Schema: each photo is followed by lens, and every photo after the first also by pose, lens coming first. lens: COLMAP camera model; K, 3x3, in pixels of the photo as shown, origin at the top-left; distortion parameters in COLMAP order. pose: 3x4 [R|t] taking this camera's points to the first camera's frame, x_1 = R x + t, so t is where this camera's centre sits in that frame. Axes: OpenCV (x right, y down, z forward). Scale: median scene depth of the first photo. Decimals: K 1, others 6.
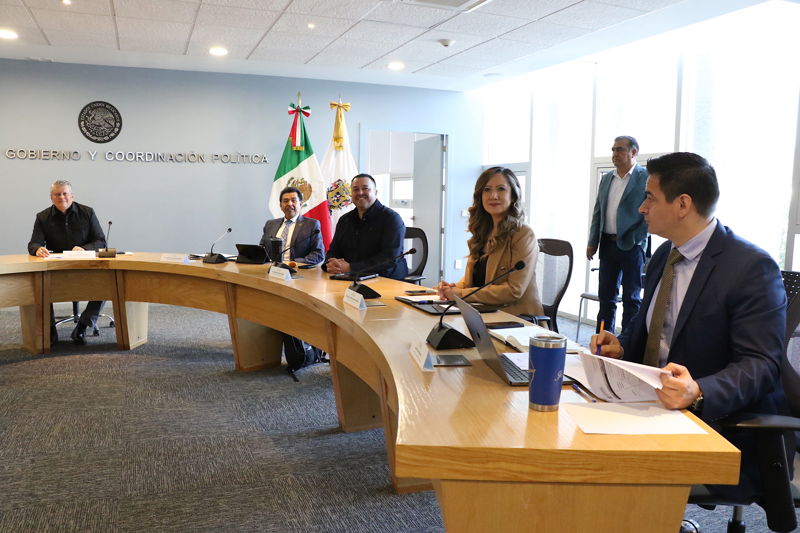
lens RADIAL K [[660.7, 0, 394.7], [0, 660.7, 273.6], [0, 0, 1]] dist [-0.165288, 0.129103]
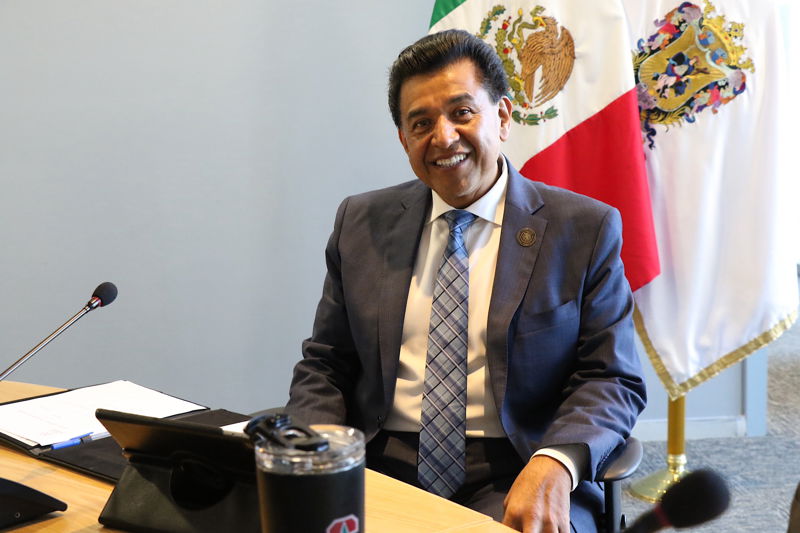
lens RADIAL K [[1273.9, 0, 399.8], [0, 1273.9, 267.5], [0, 0, 1]] dist [0.185120, 0.000000]
pose [[0.967578, -0.010915, -0.252335, -0.087845], [0.018019, 0.999503, 0.025859, -0.075257], [0.251927, -0.029567, 0.967294, 0.651725]]
